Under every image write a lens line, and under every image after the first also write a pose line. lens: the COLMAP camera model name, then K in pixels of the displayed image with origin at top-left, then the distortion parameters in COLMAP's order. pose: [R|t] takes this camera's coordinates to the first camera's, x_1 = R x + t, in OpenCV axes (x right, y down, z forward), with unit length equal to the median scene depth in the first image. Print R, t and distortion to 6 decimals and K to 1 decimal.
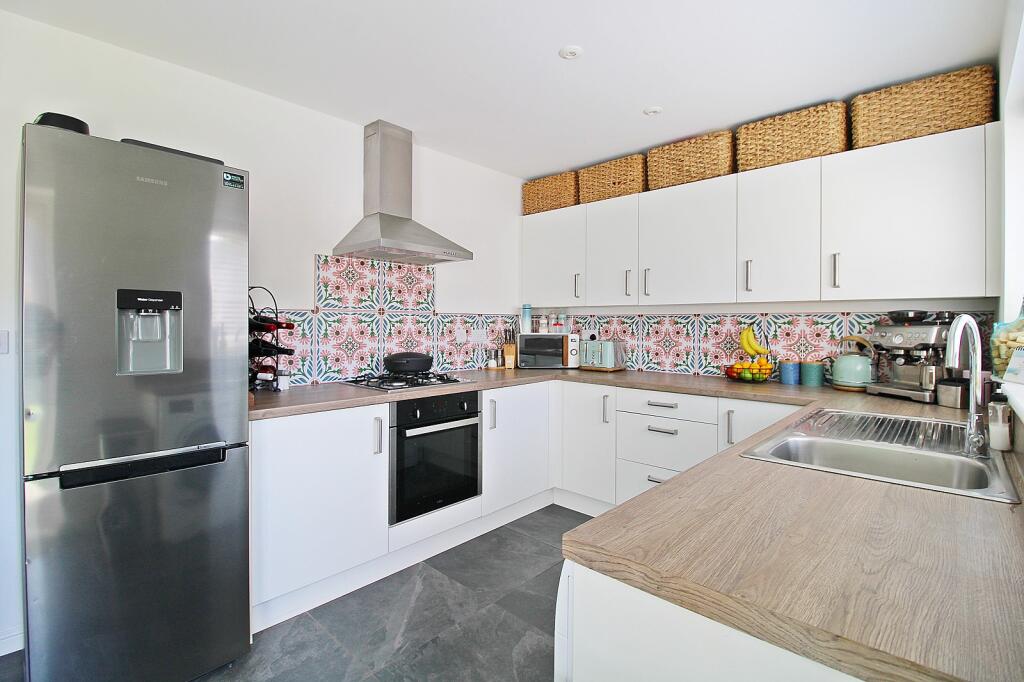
lens RADIAL K [[471.9, 0, 512.7], [0, 471.9, 328.0], [0, 0, 1]] dist [0.002230, -0.012165]
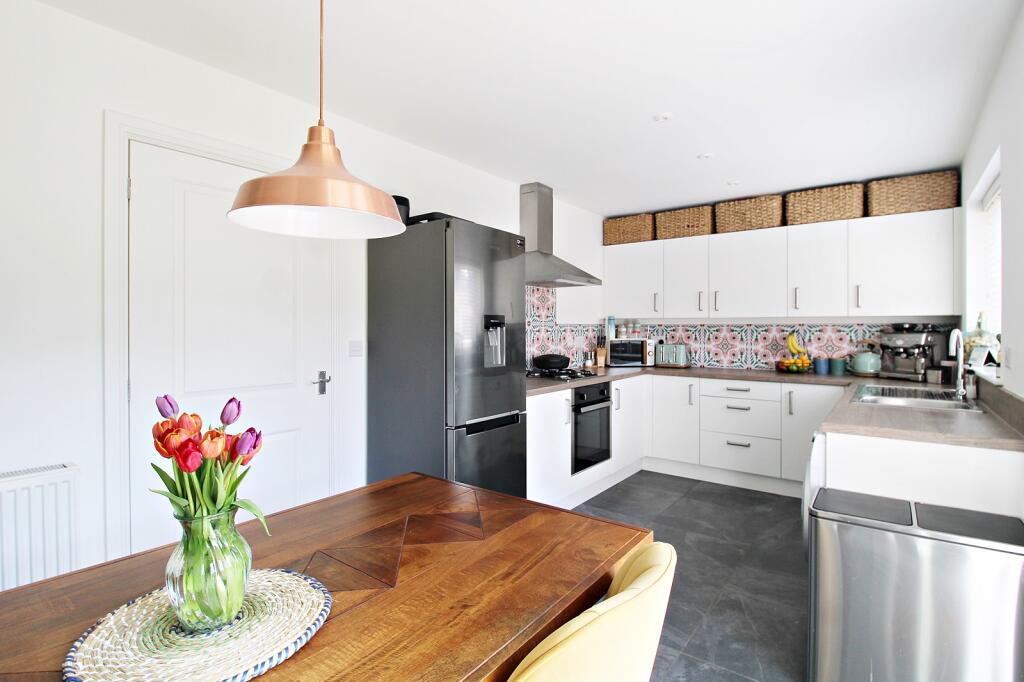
lens RADIAL K [[484.4, 0, 515.0], [0, 484.4, 331.4], [0, 0, 1]] dist [0.001139, -0.014385]
pose [[0.995657, -0.005049, 0.092958, -0.465974], [0.005284, 0.999983, -0.002279, -0.010852], [-0.092945, 0.002760, 0.995667, -0.366336]]
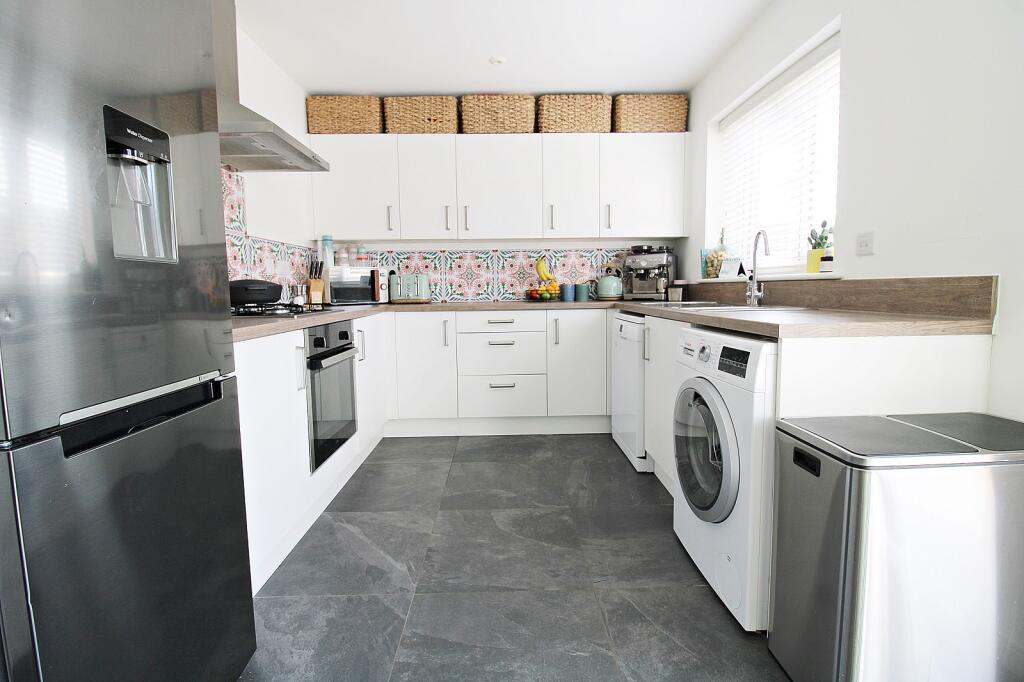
lens RADIAL K [[471.9, 0, 512.7], [0, 471.9, 328.0], [0, 0, 1]] dist [0.002230, -0.012165]
pose [[0.720582, -0.072741, 0.689544, -0.466731], [0.021466, 0.996345, 0.082673, 0.078946], [-0.693037, -0.044771, 0.719510, 0.124630]]
